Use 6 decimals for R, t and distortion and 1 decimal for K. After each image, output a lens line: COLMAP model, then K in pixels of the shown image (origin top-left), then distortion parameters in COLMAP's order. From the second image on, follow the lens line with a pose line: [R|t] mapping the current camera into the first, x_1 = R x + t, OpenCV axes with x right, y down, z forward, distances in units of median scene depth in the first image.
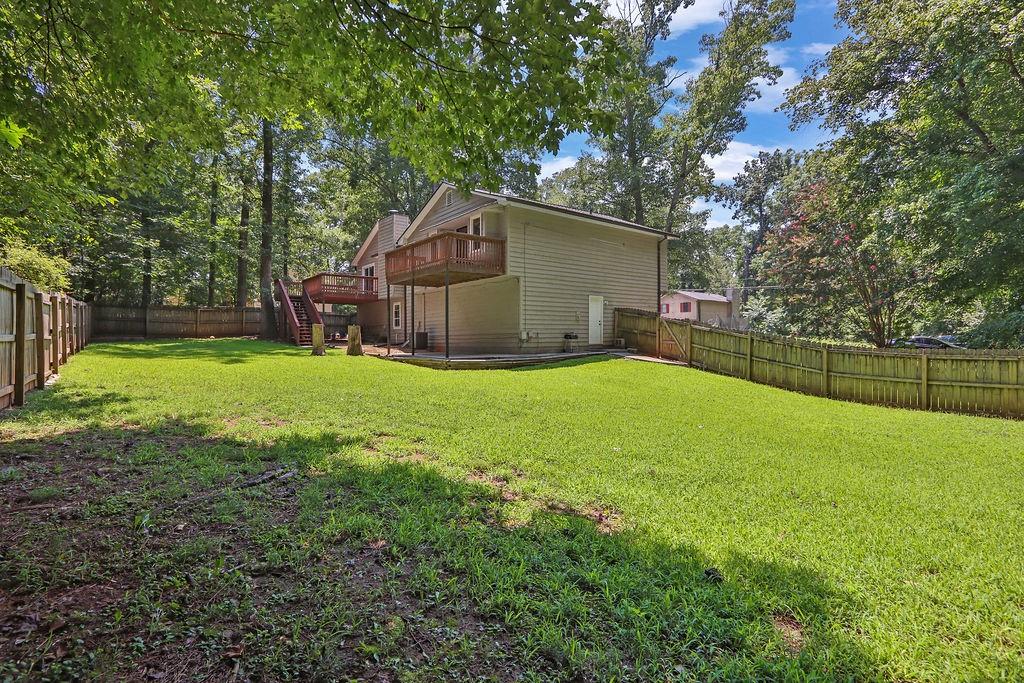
lens RADIAL K [[485.0, 0, 502.8], [0, 485.0, 339.8], [0, 0, 1]] dist [-0.020211, -0.000080]
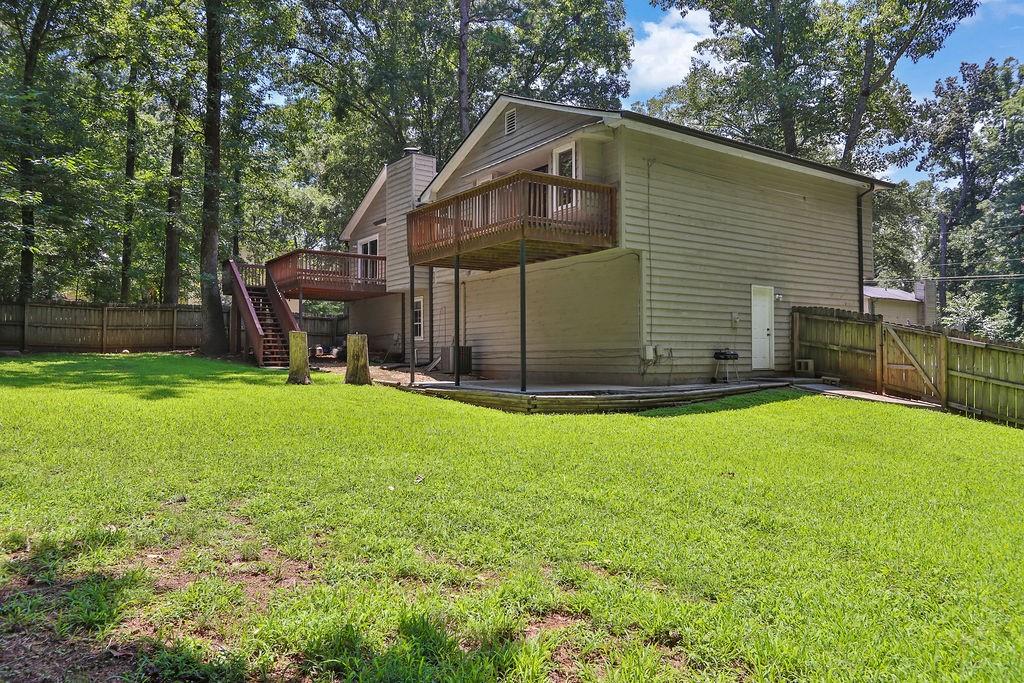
lens RADIAL K [[698.6, 0, 474.8], [0, 698.6, 357.5], [0, 0, 1]] dist [0.000019, 0.000893]
pose [[0.996701, 0.008842, -0.080683, -0.076423], [-0.008847, 0.999961, 0.000305, -0.001771], [0.080683, 0.000409, 0.996740, 0.127974]]
